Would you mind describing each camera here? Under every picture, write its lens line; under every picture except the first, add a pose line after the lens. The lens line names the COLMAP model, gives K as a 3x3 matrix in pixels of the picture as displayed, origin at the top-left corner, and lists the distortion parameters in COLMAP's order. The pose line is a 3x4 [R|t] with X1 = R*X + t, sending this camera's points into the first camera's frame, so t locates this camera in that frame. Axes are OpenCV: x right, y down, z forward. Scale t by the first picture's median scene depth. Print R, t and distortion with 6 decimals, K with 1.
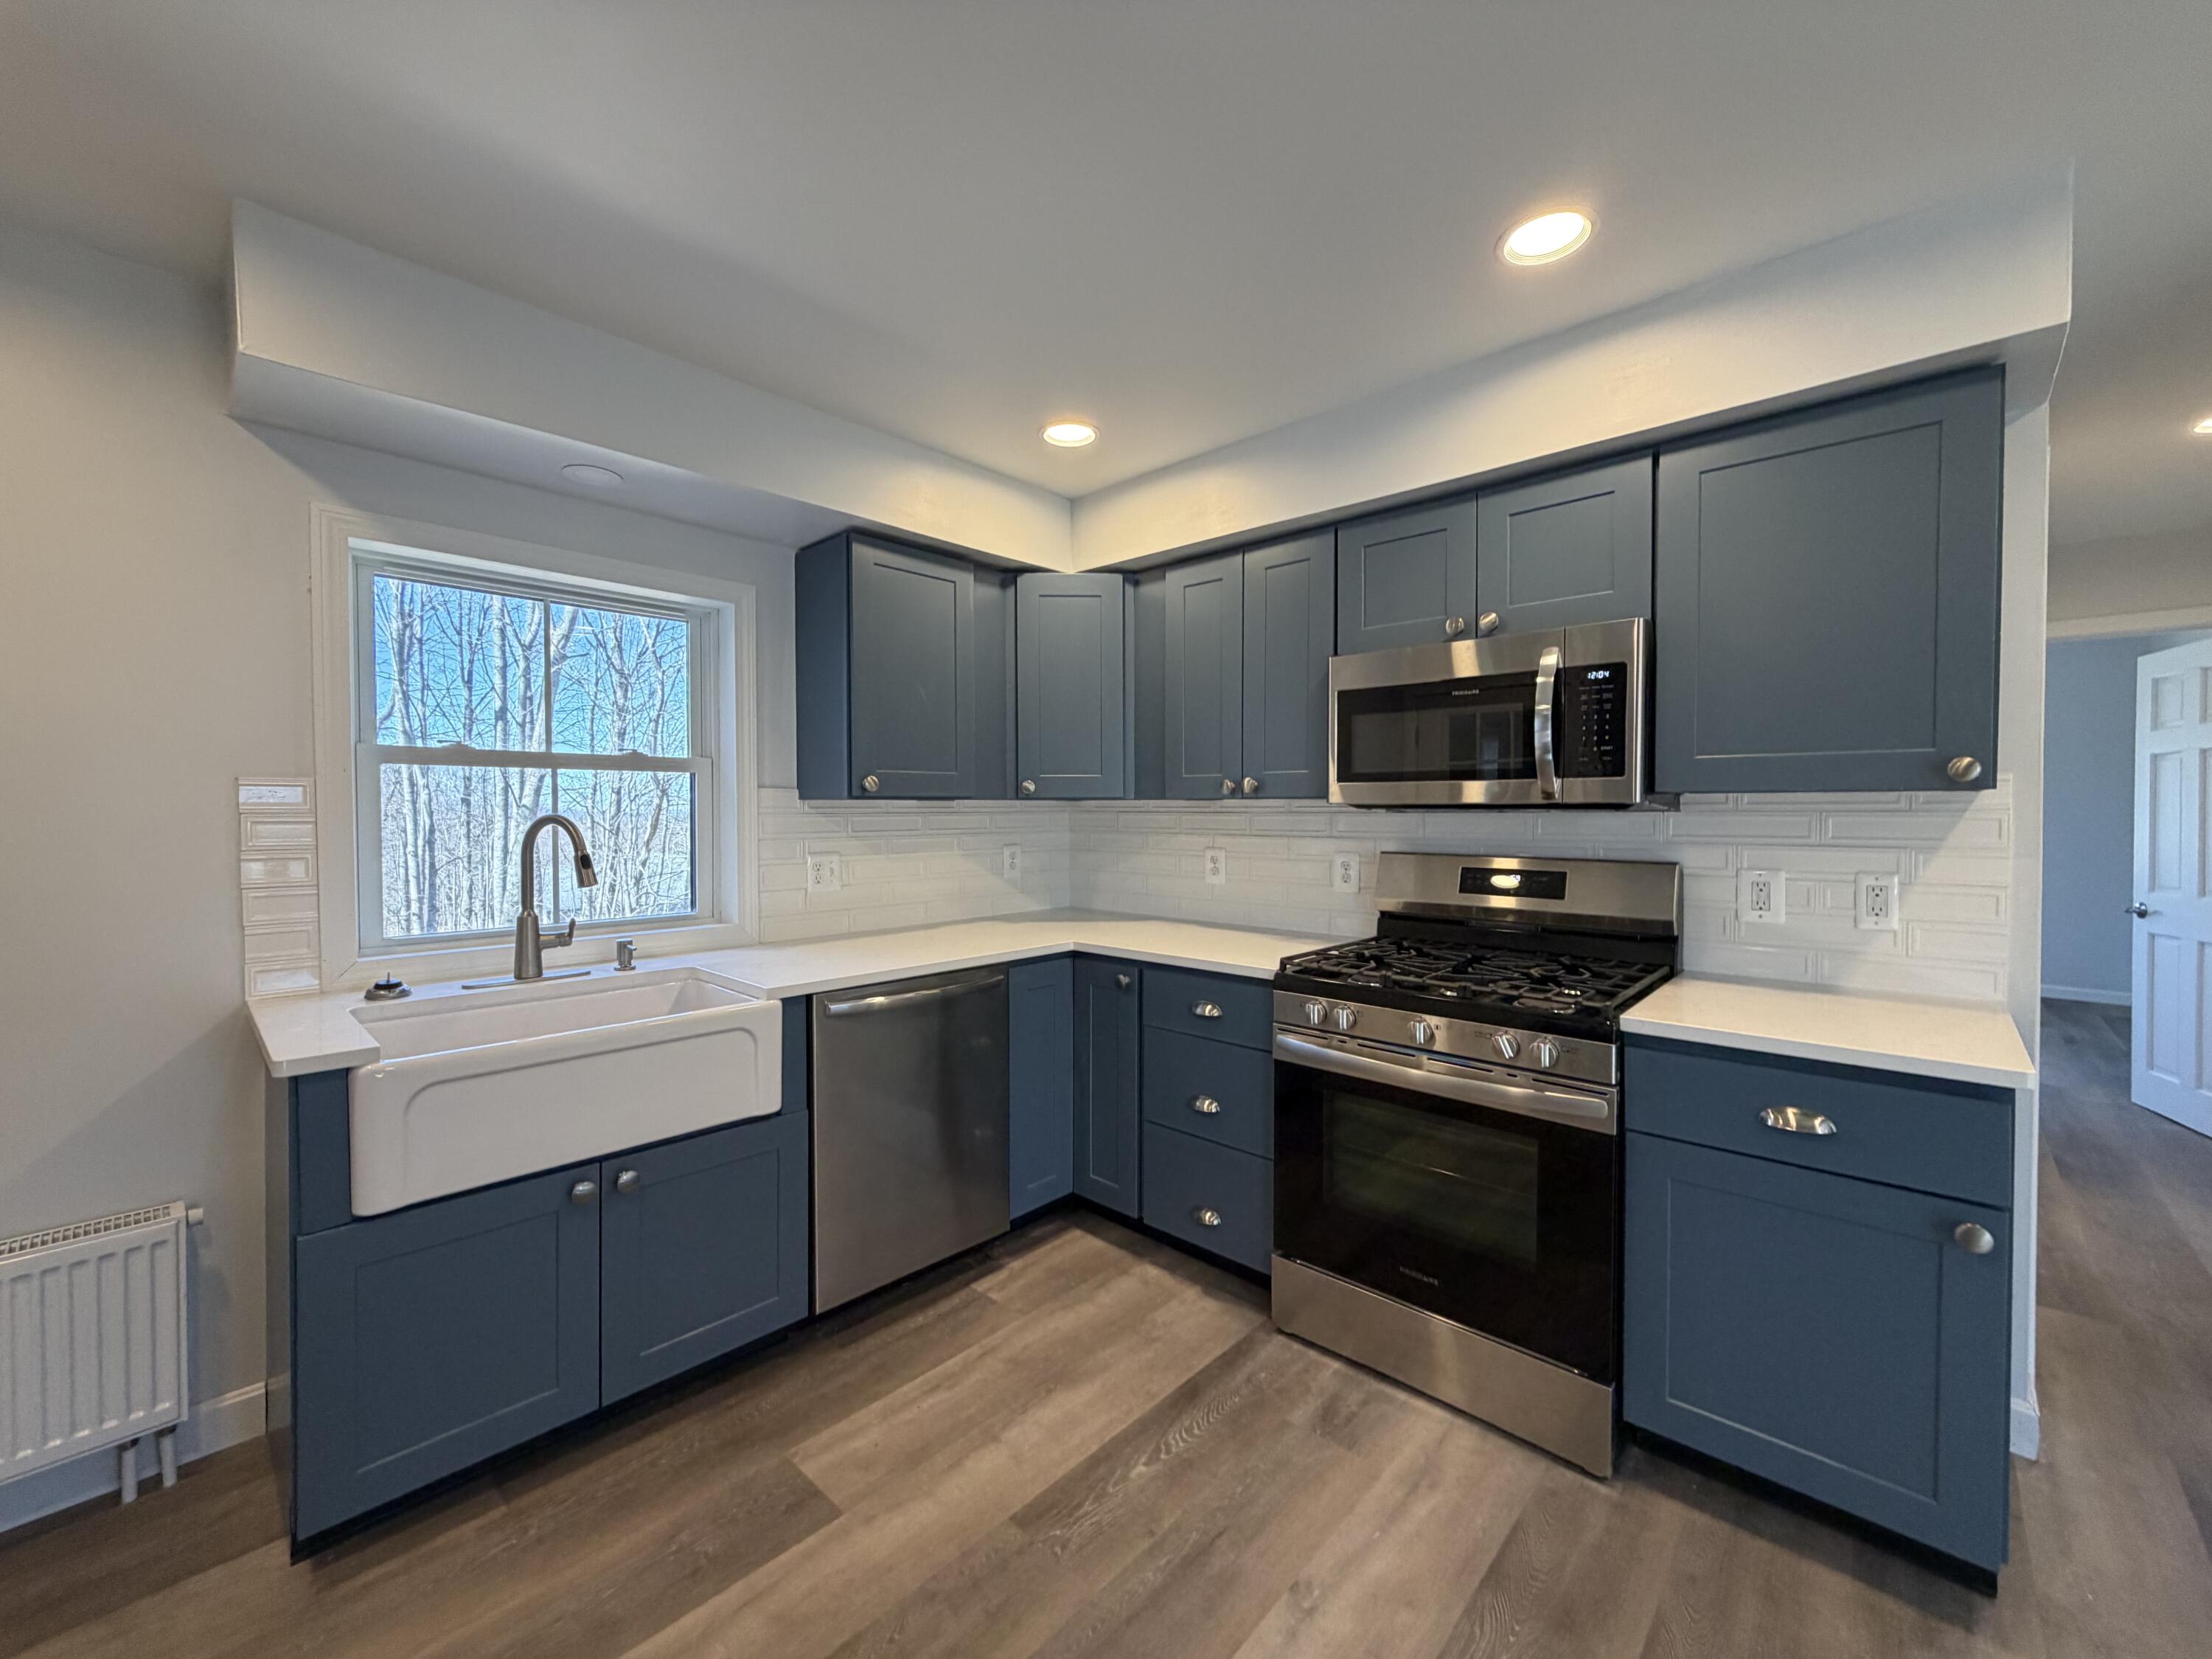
lens RADIAL K [[879.9, 0, 1101.5], [0, 879.9, 830.0], [0, 0, 1]] dist [0.000278, -0.000349]
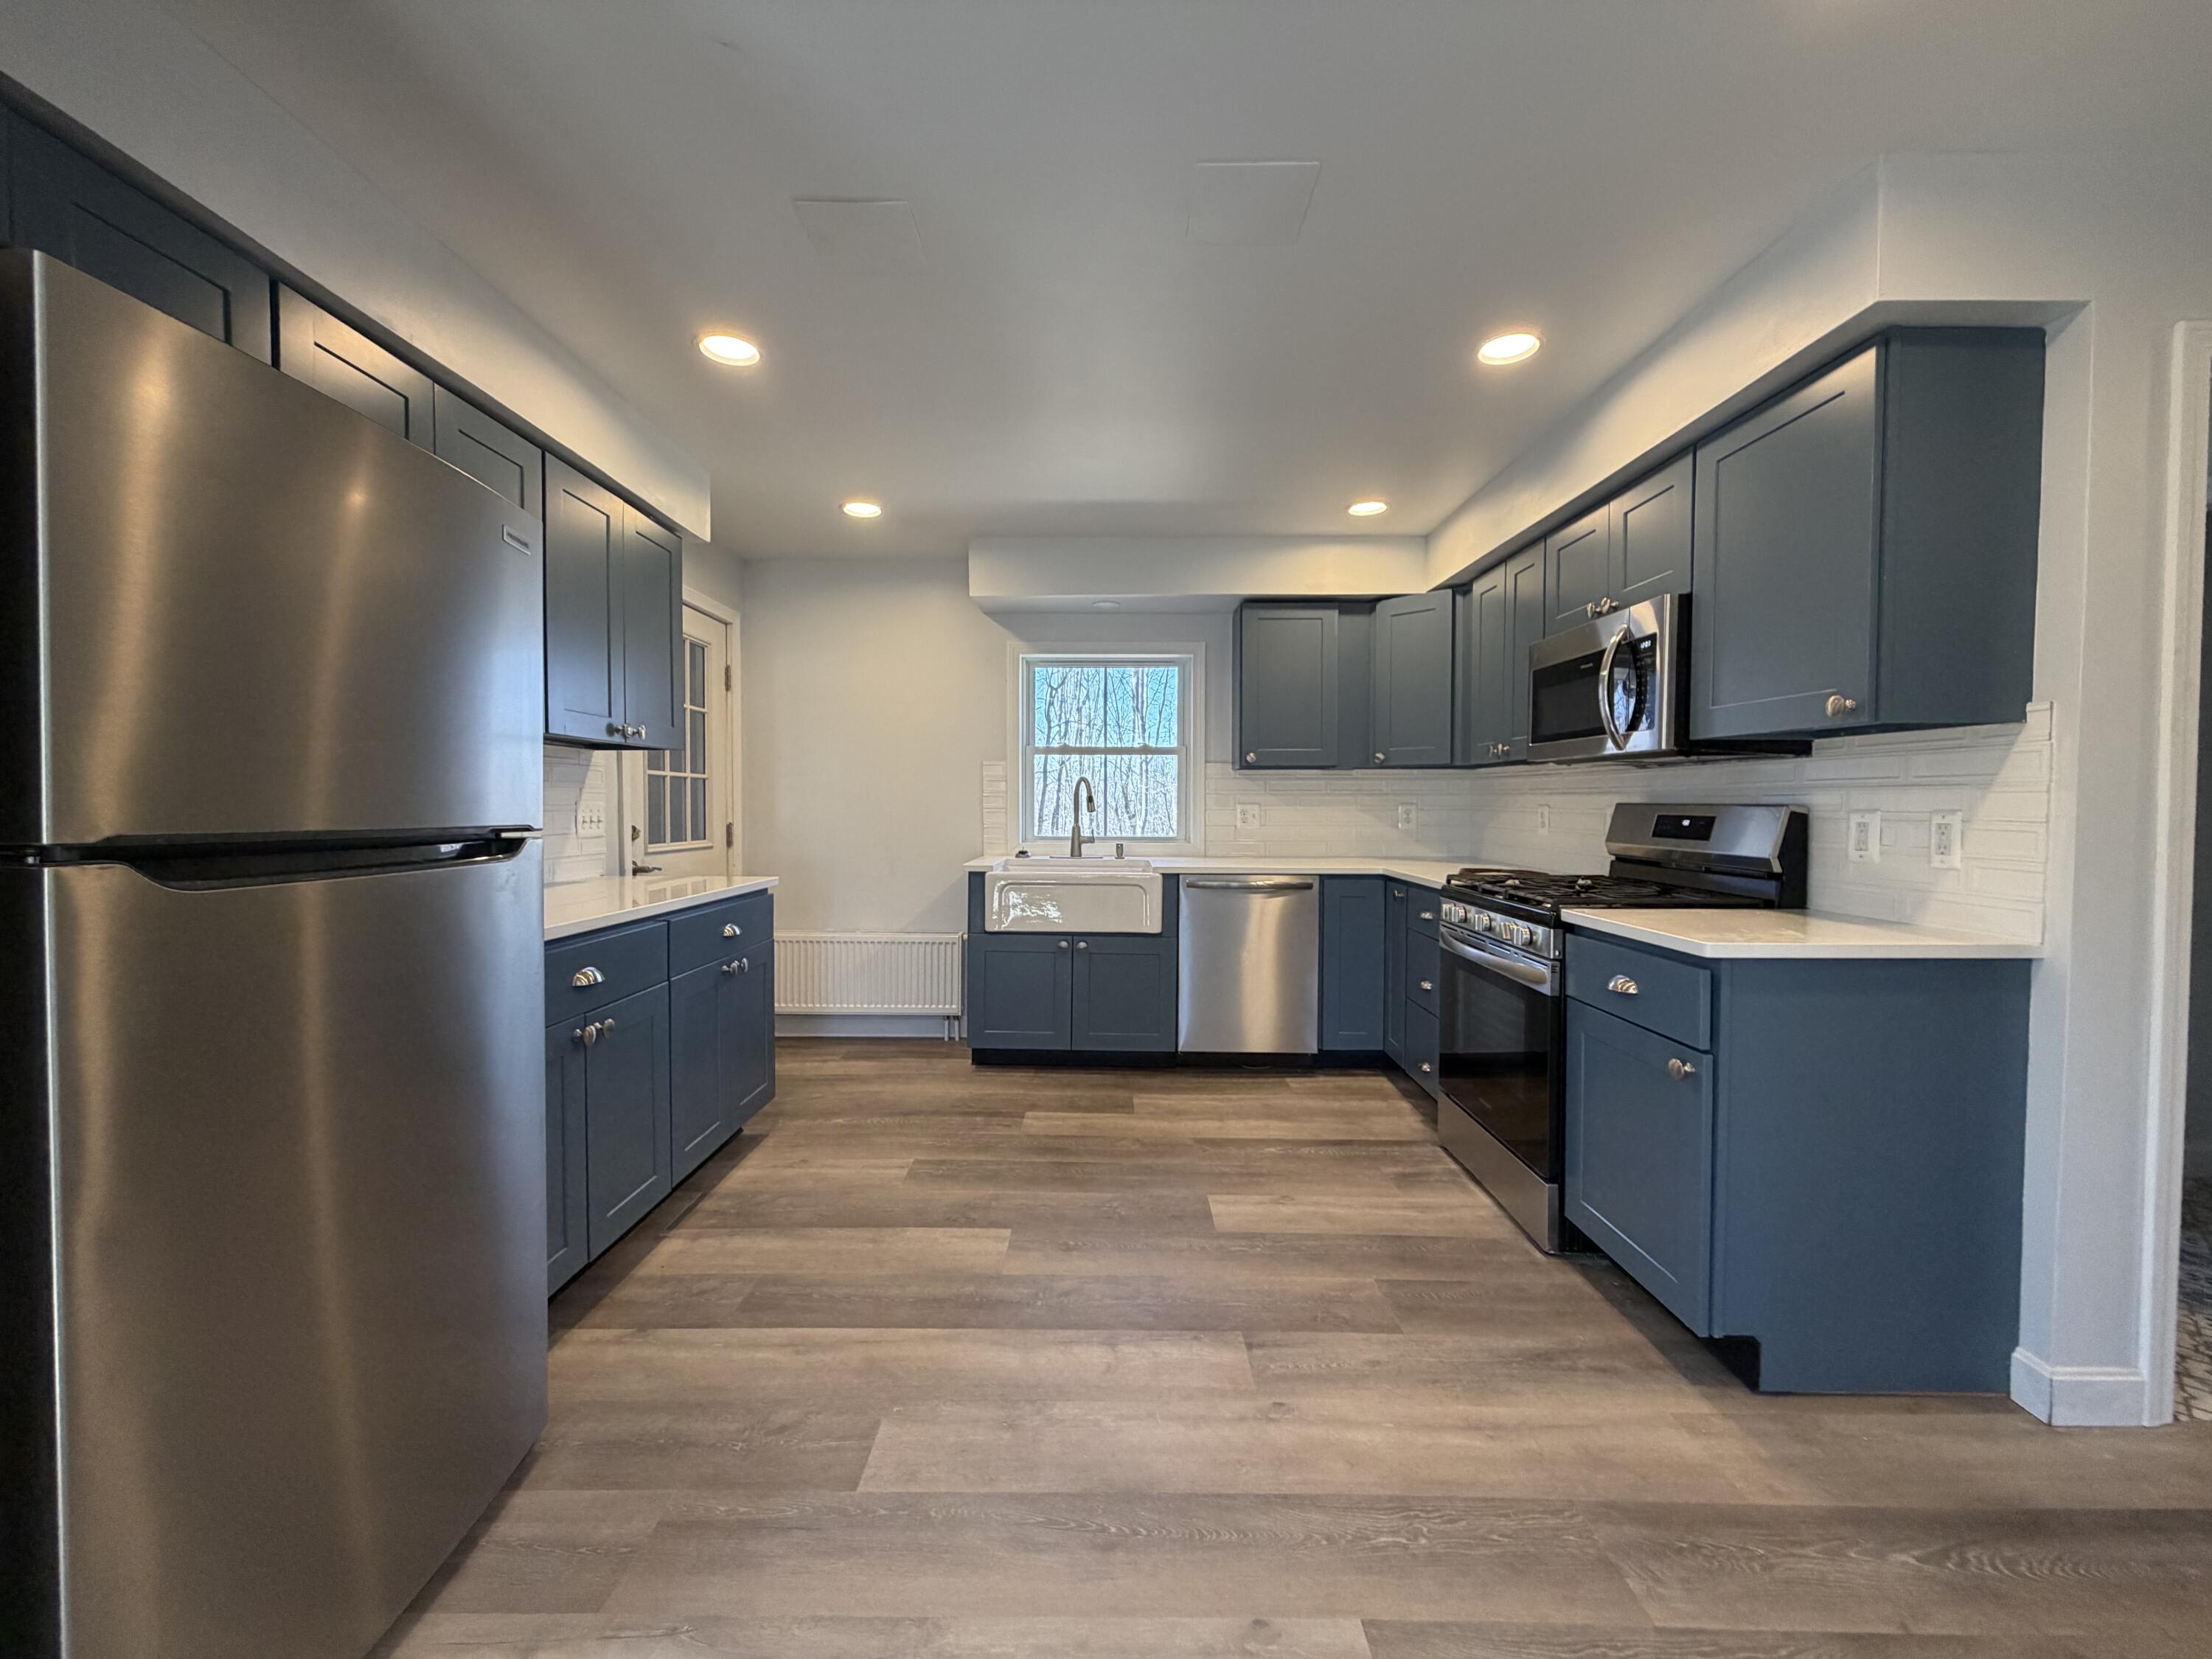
lens RADIAL K [[879.9, 0, 1100.2], [0, 879.9, 827.0], [0, 0, 1]] dist [0.000278, -0.000349]
pose [[0.671462, 0.025016, -0.740617, 0.942632], [-0.020984, 0.999671, 0.014741, 0.069795], [0.740742, 0.005643, 0.671766, -0.354244]]
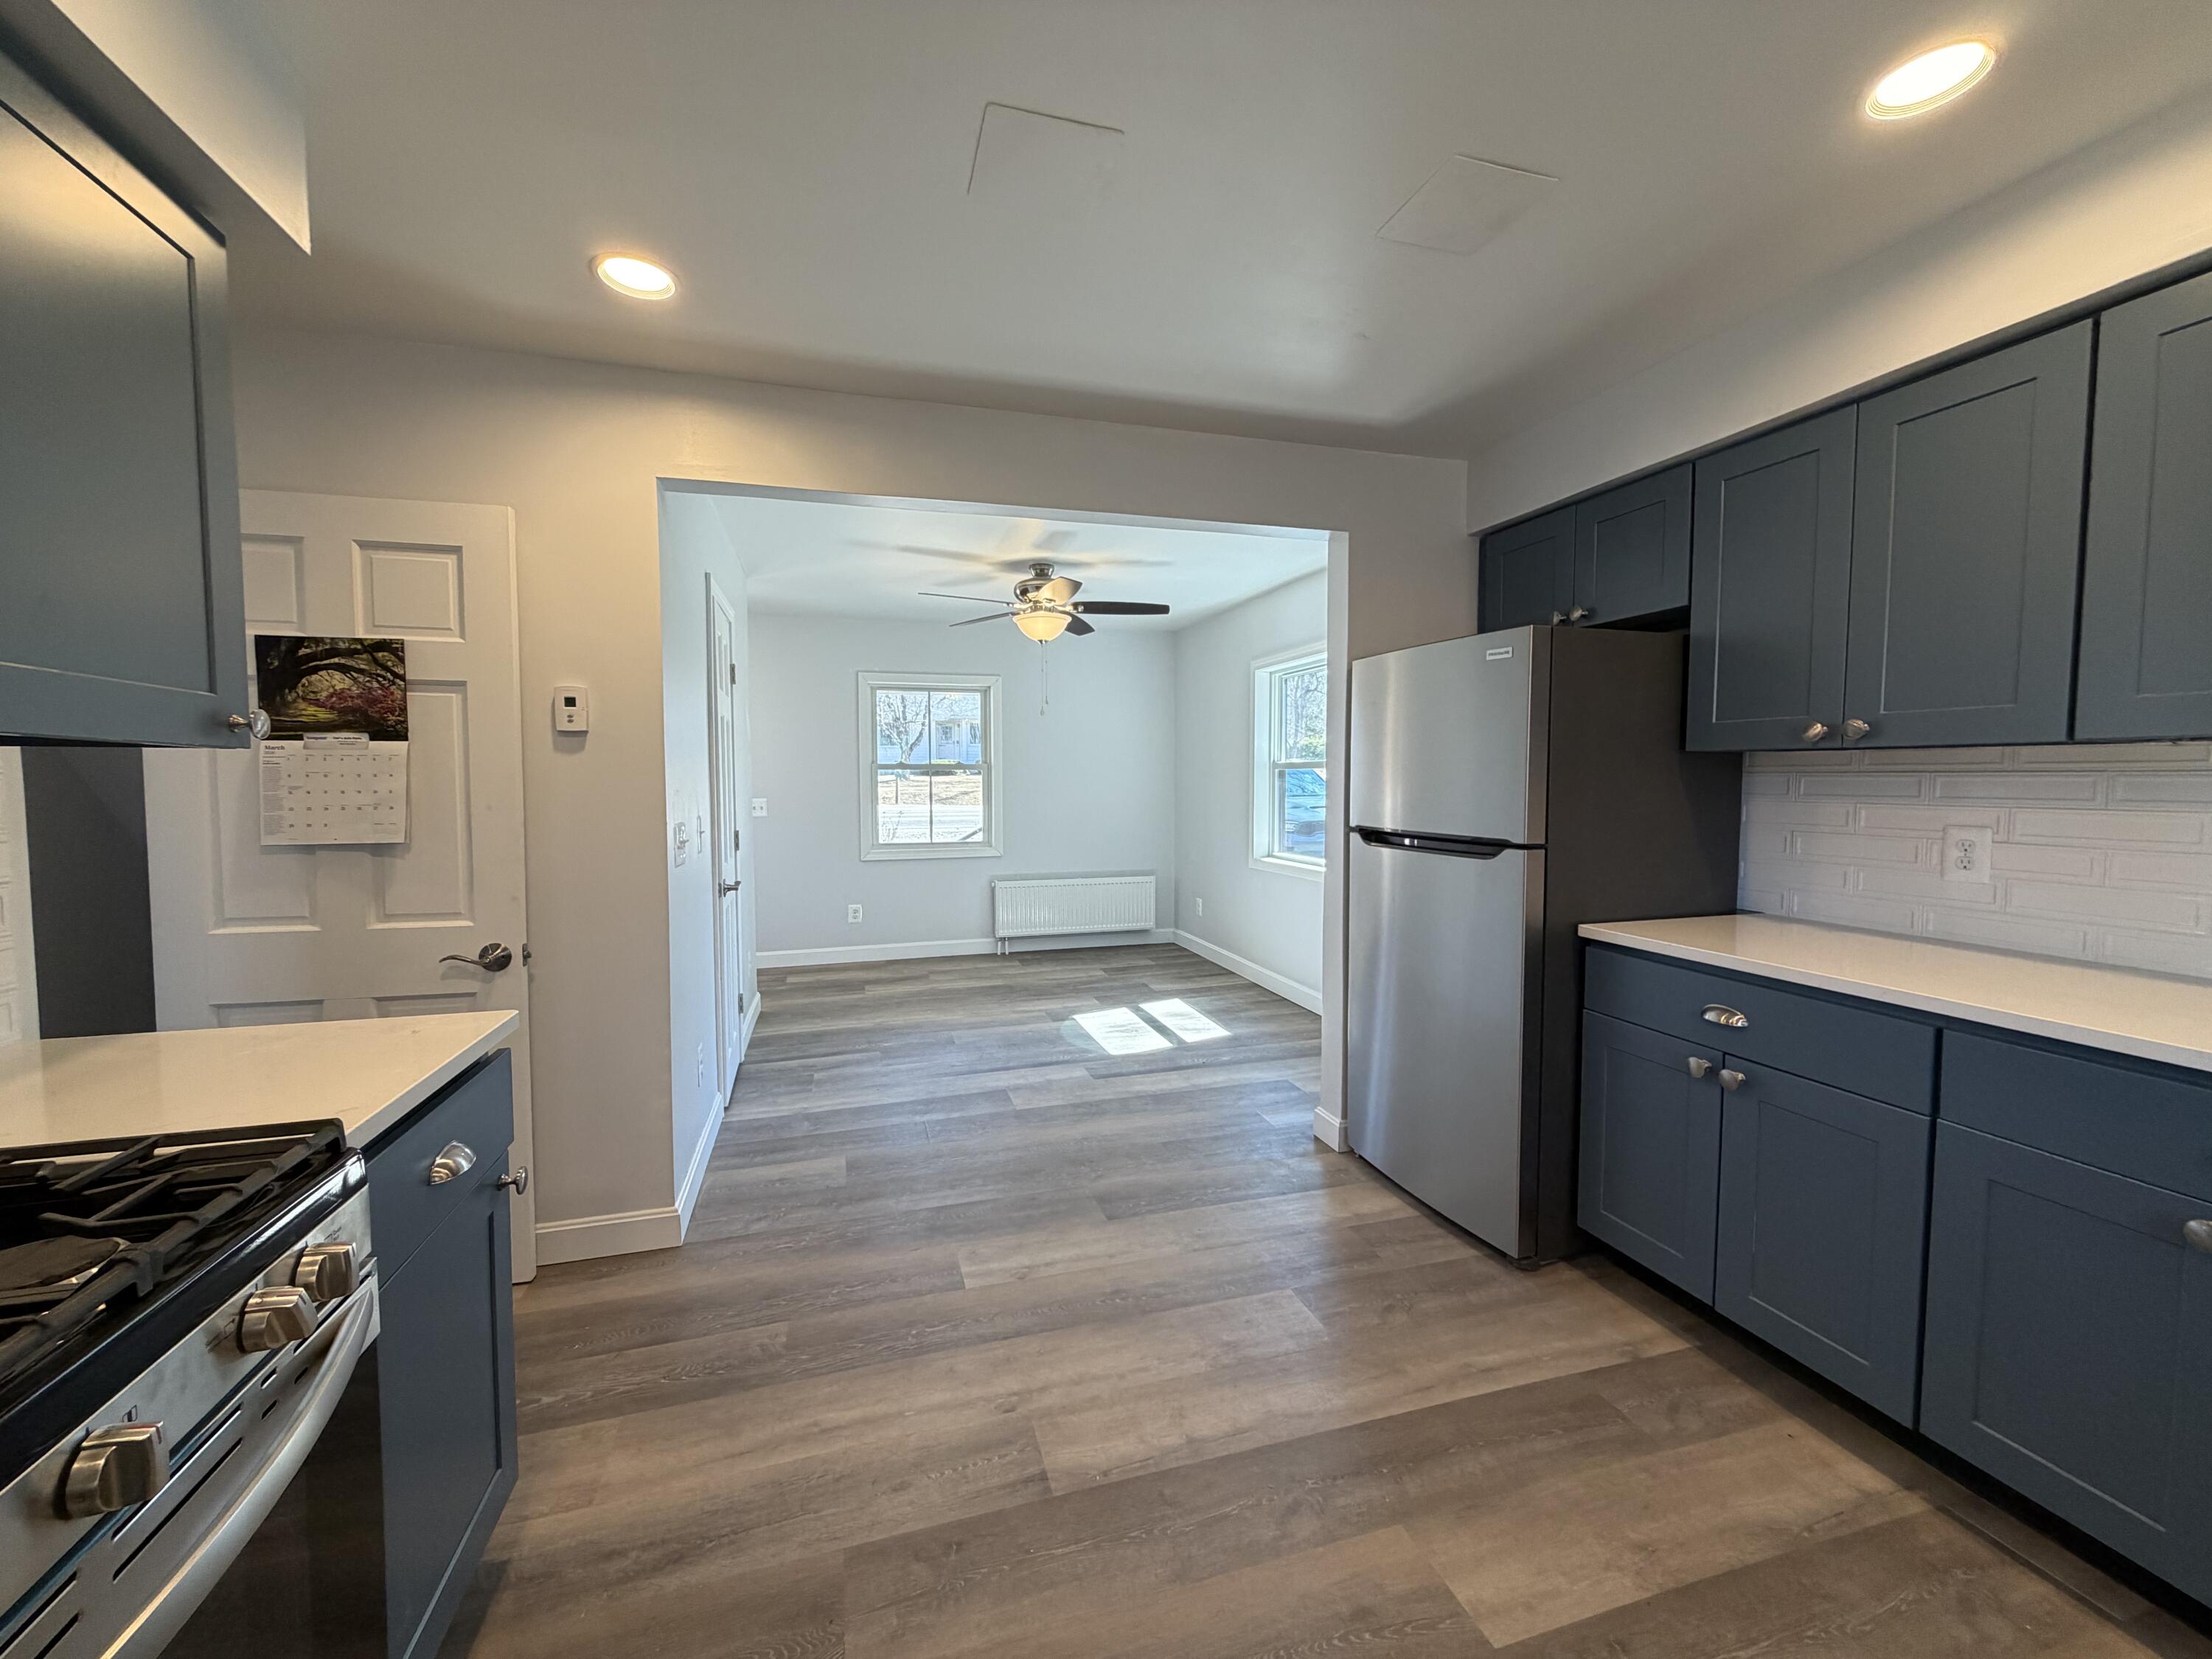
lens RADIAL K [[879.9, 0, 1116.3], [0, 879.9, 829.5], [0, 0, 1]] dist [0.000278, -0.000349]
pose [[-0.866248, -0.023742, 0.499050, -0.098550], [0.015063, 0.997175, 0.073587, -0.016366], [-0.499388, 0.071262, -0.863443, 1.044045]]
